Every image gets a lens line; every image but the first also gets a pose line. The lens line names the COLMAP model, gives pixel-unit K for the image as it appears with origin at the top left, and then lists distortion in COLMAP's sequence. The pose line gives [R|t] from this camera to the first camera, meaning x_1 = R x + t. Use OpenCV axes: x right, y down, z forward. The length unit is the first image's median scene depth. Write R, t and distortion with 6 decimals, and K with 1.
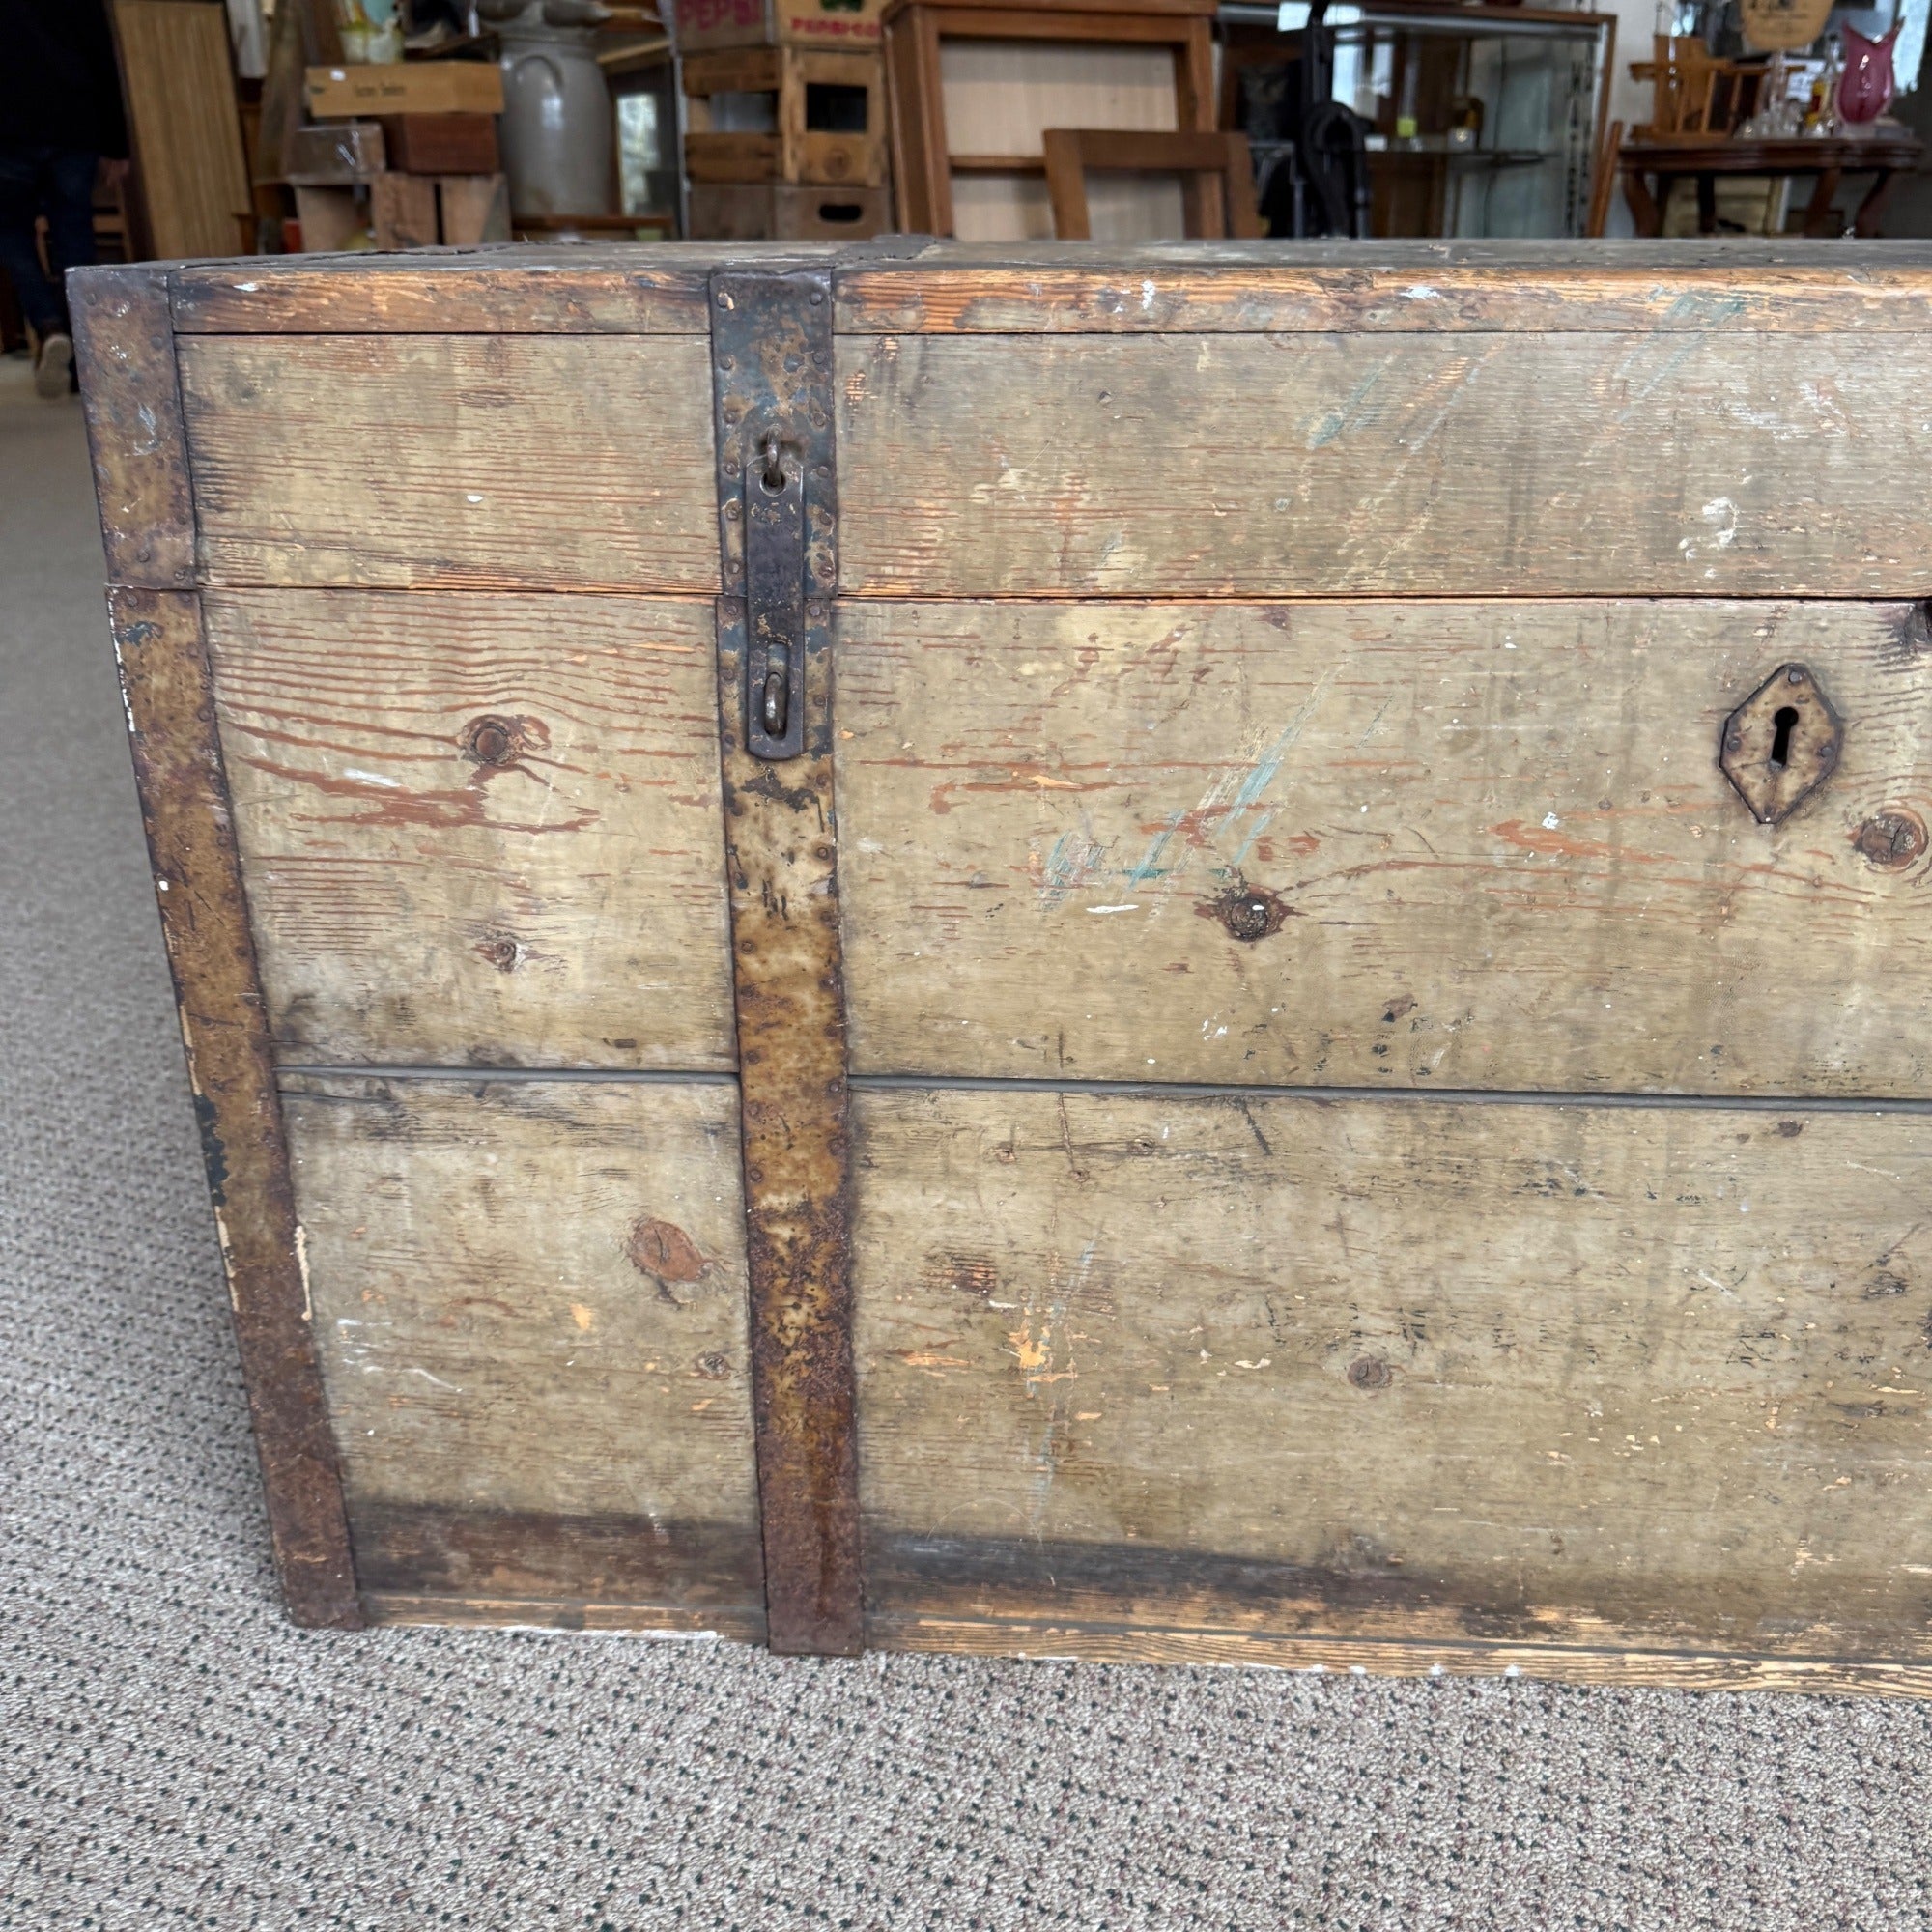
lens RADIAL K [[1794.3, 0, 959.3], [0, 1794.3, 969.7], [0, 0, 1]] dist [0.087822, -0.159191]
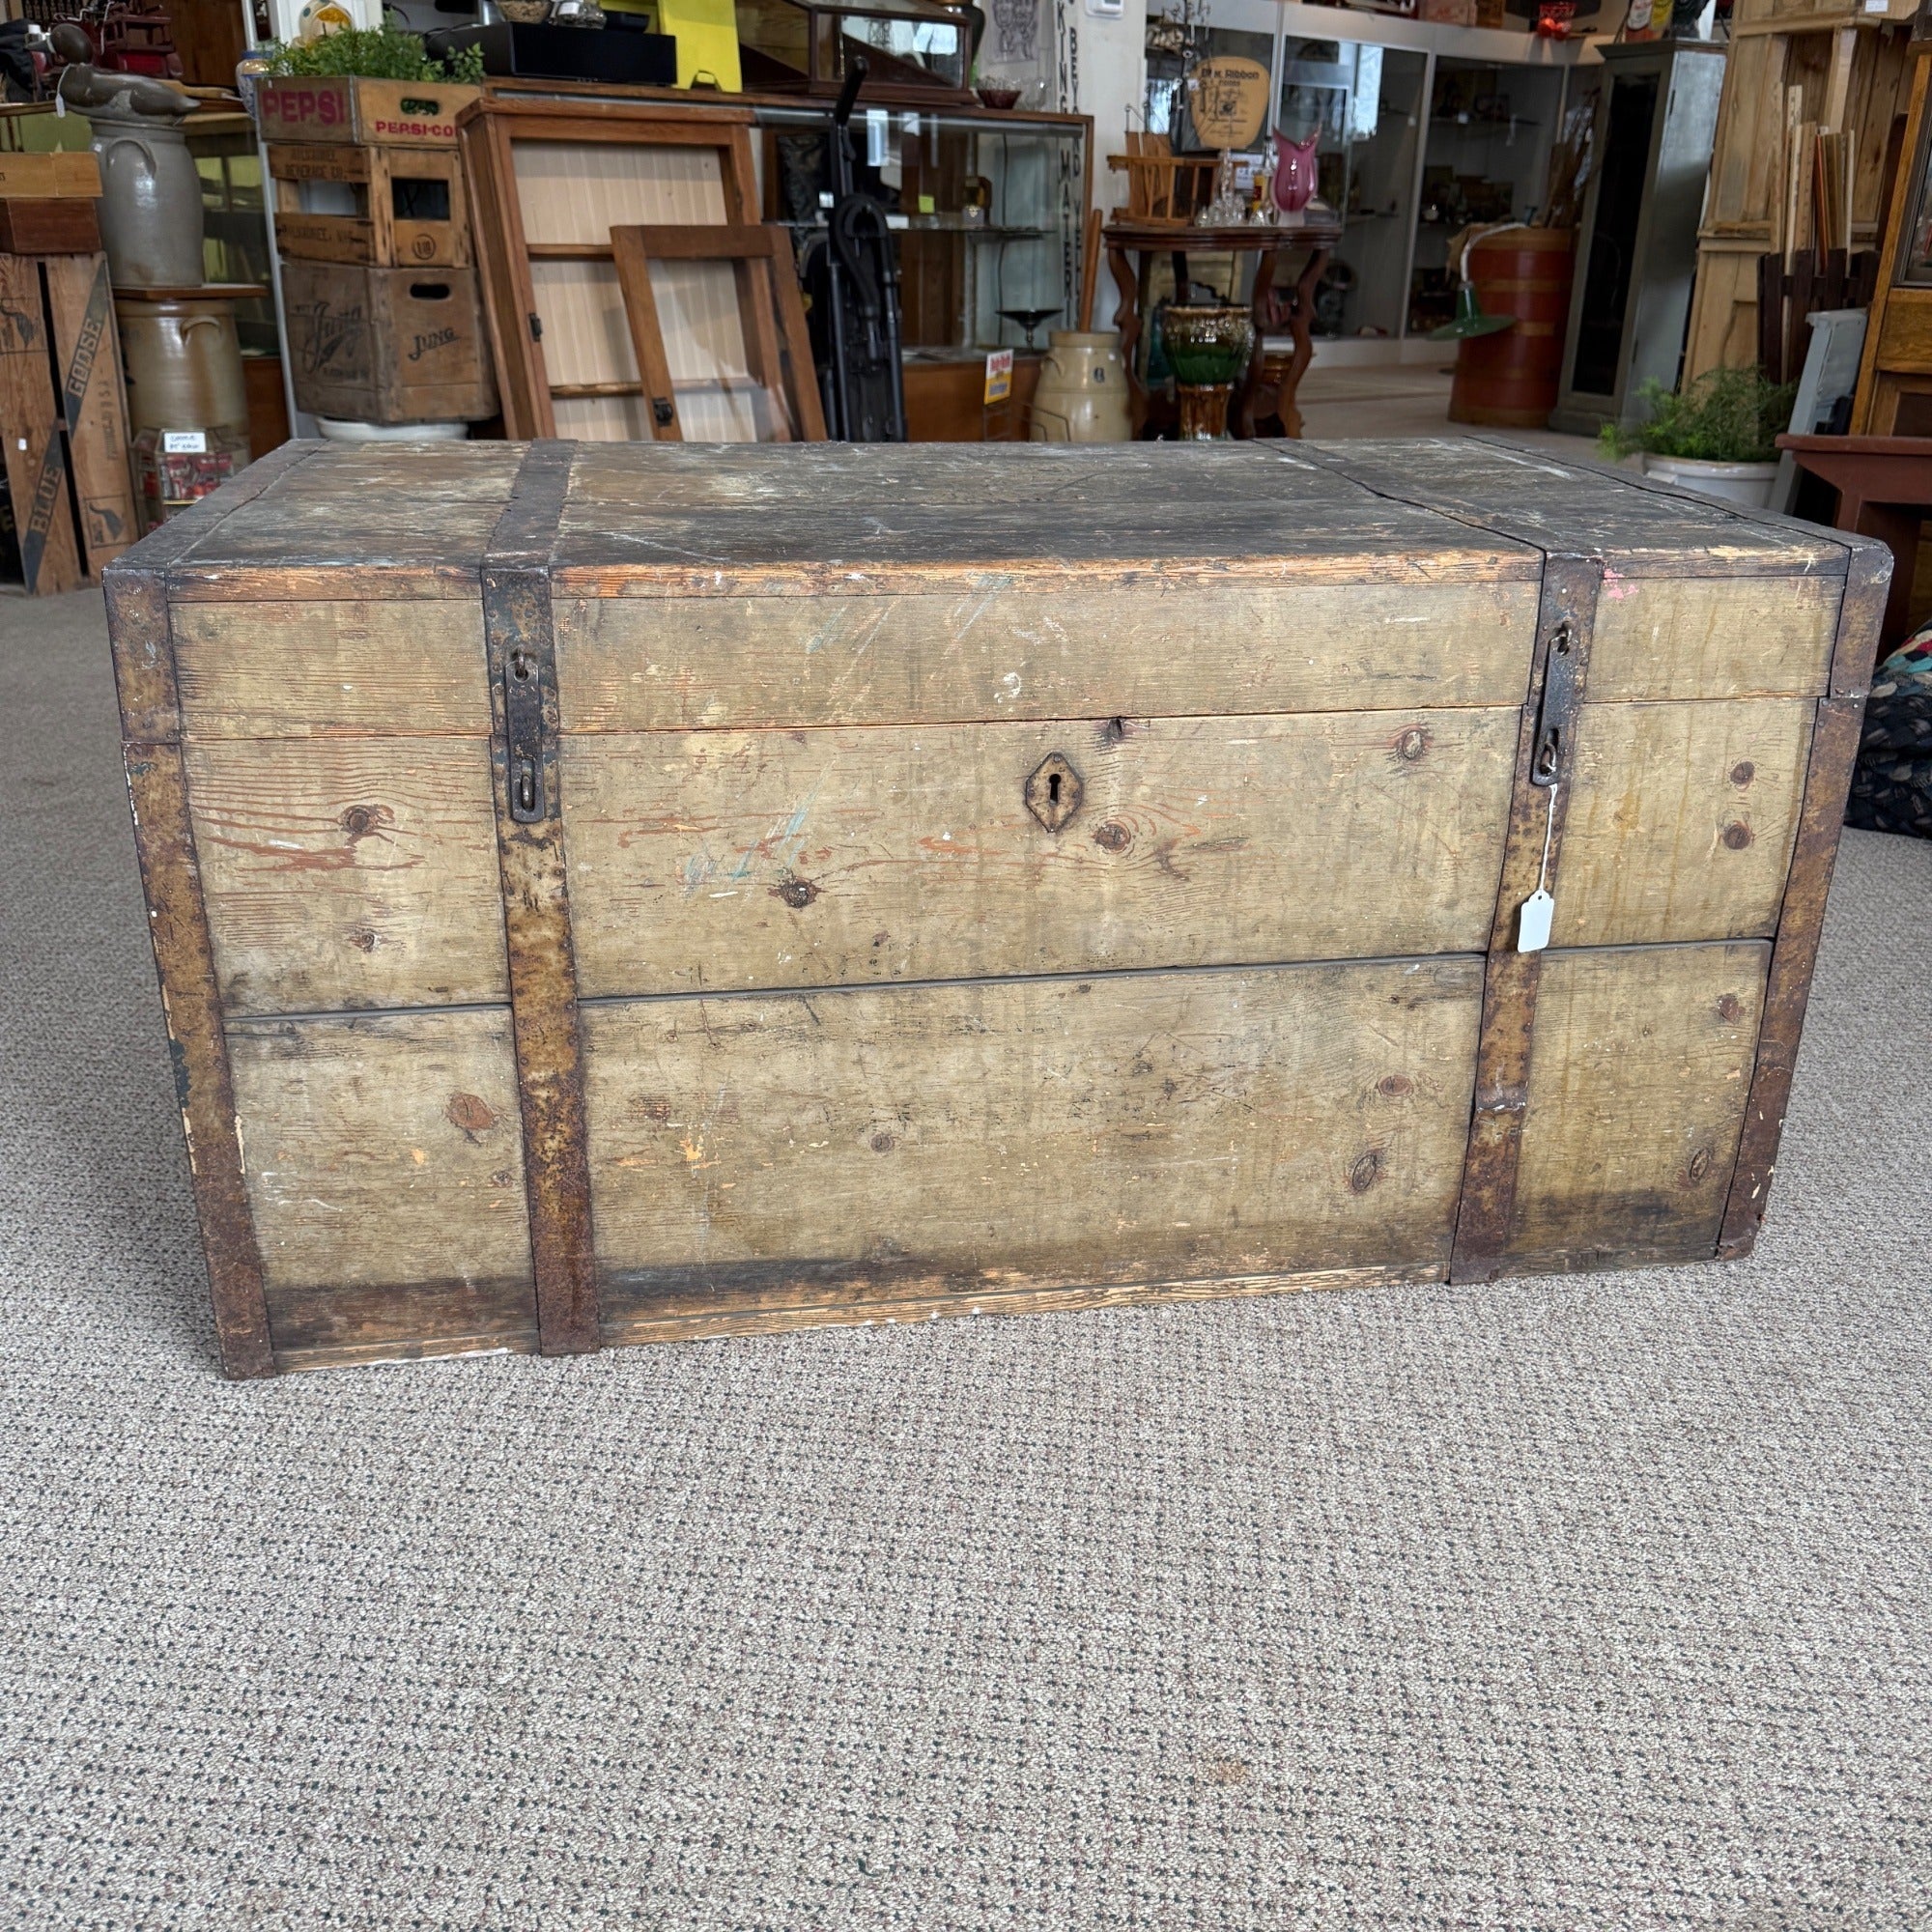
lens RADIAL K [[1867.2, 0, 961.6], [0, 1867.2, 957.0], [0, 0, 1]] dist [0.195296, -0.473560]
pose [[0.975536, -0.066674, 0.209486, -0.079491], [0.067109, 0.997733, 0.005036, 0.035100], [-0.209347, 0.009146, 0.977799, -0.890076]]
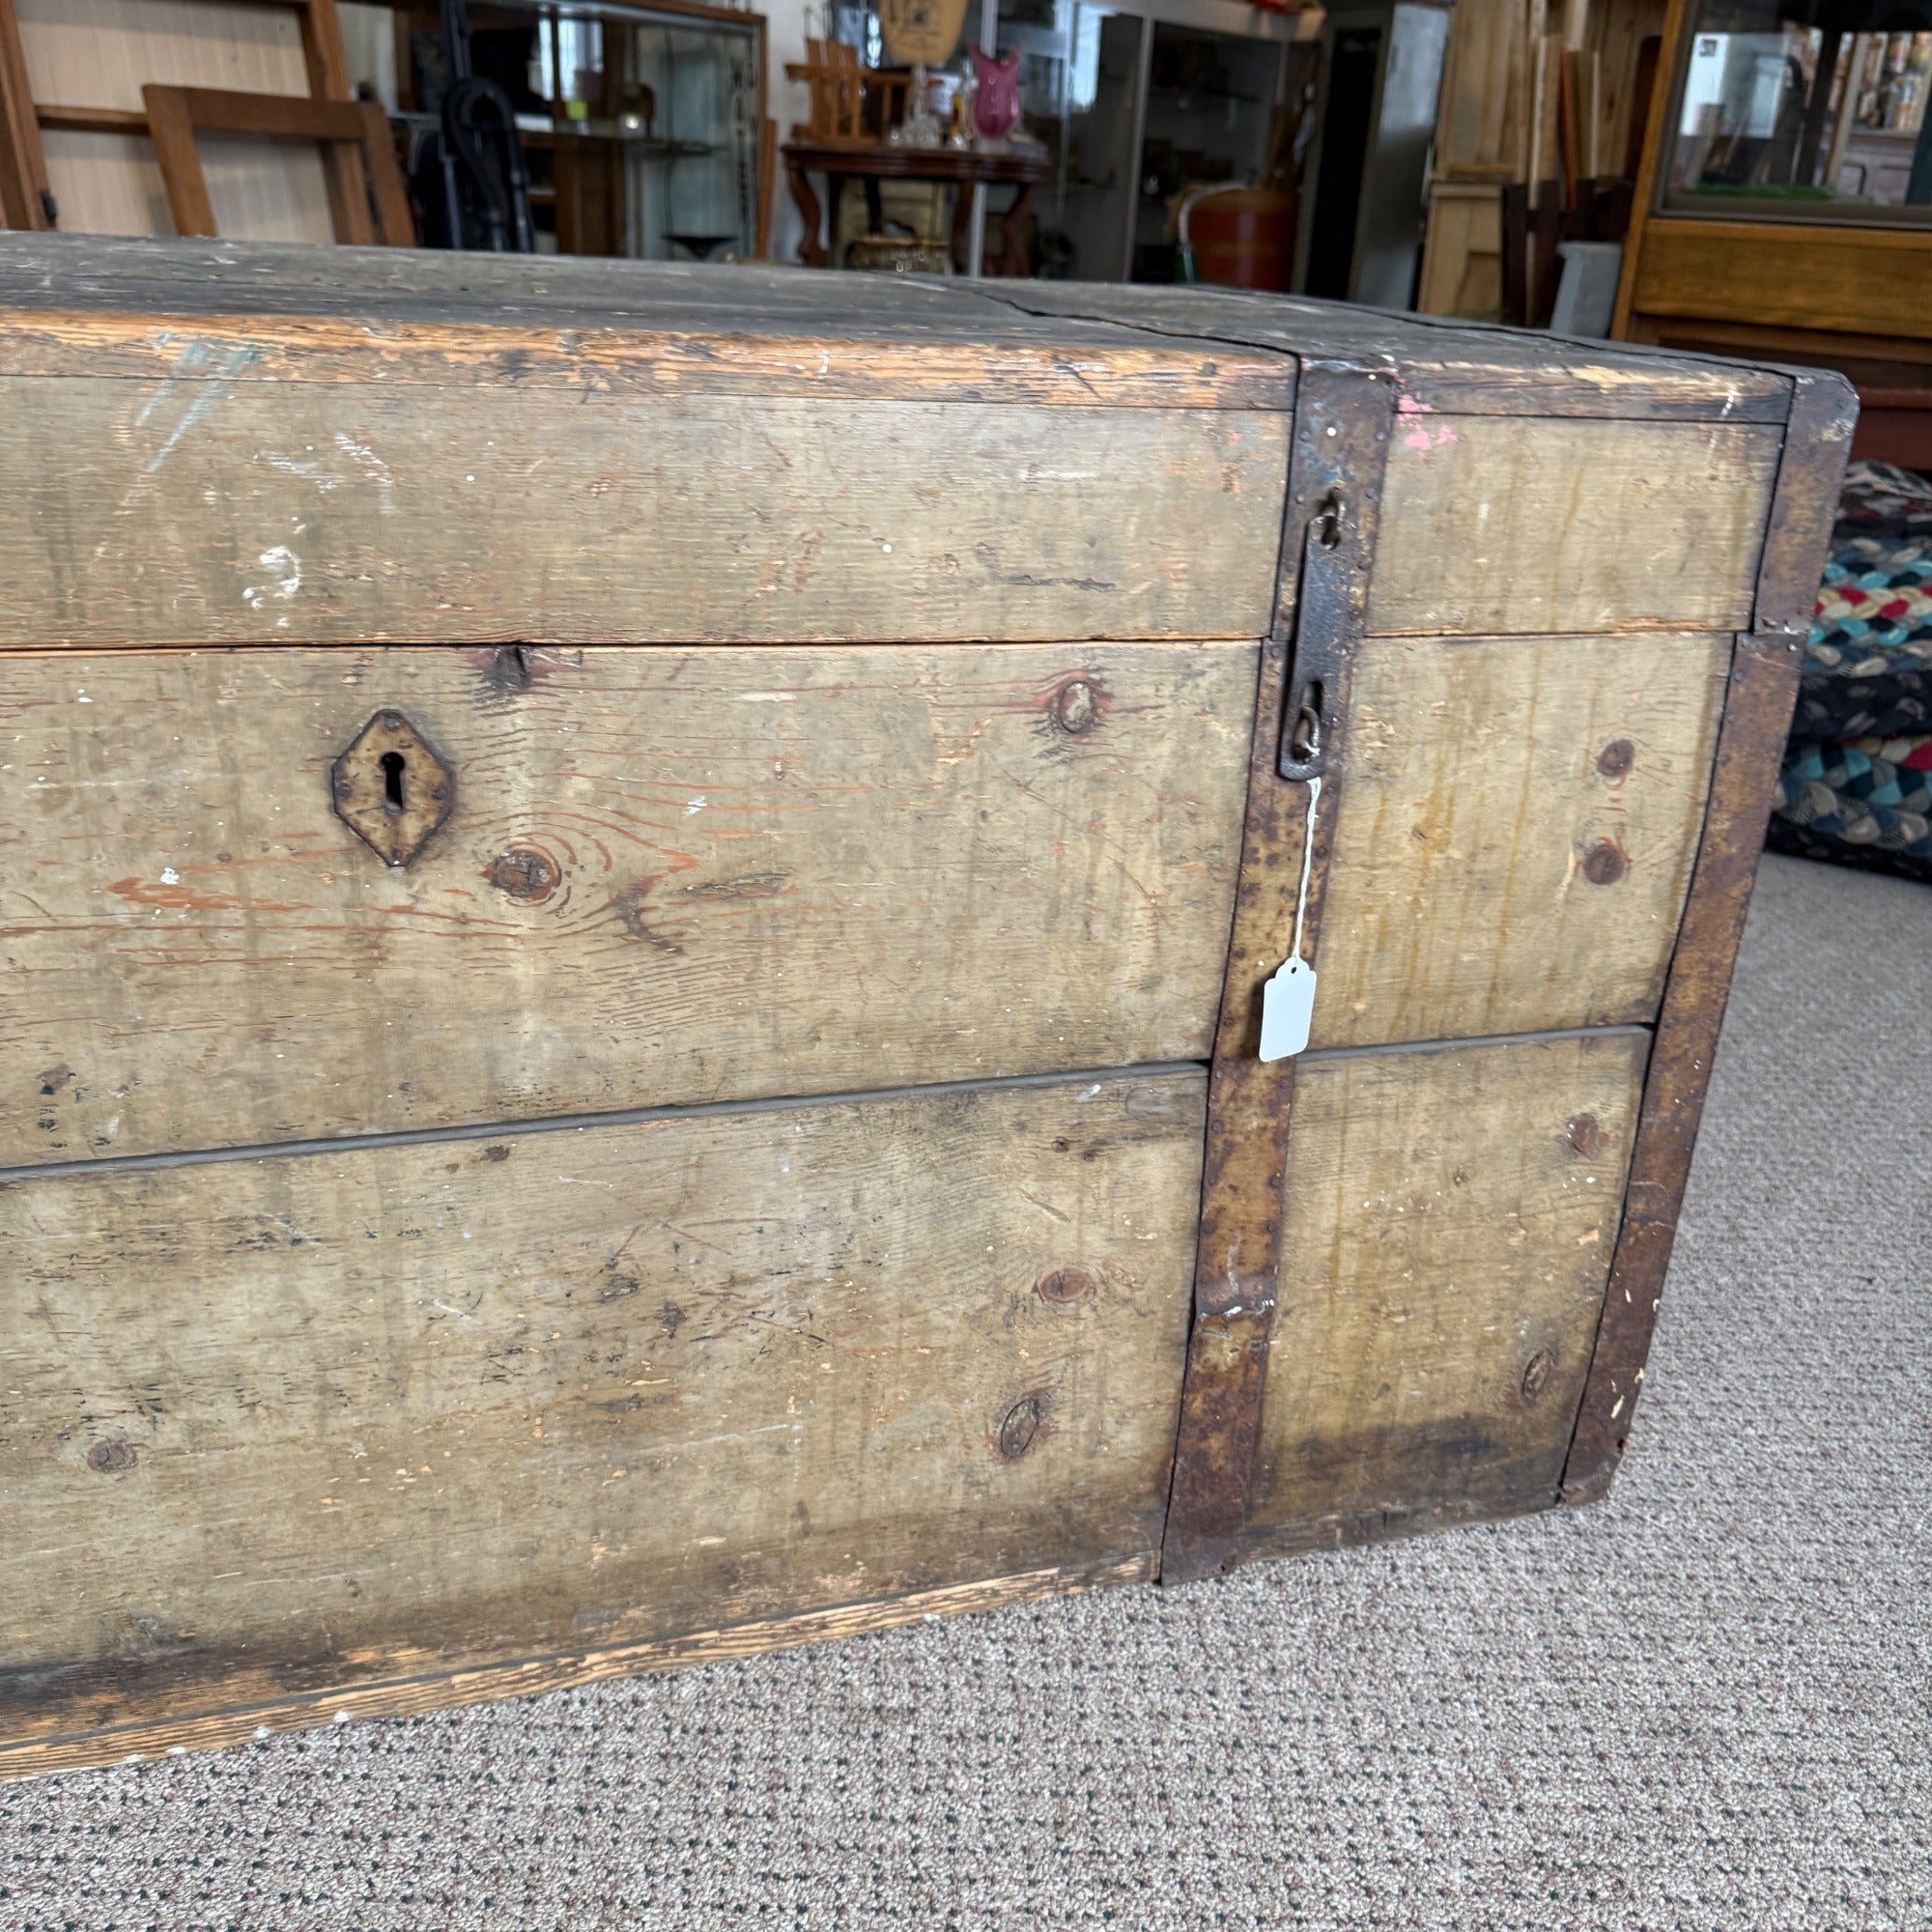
lens RADIAL K [[1782.3, 0, 995.2], [0, 1782.3, 977.1], [0, 0, 1]] dist [0.132847, -0.250433]
pose [[0.933541, -0.087136, 0.347718, 0.368457], [0.080924, 0.996194, 0.032377, -0.022399], [-0.349216, -0.002087, 0.937040, -0.058815]]
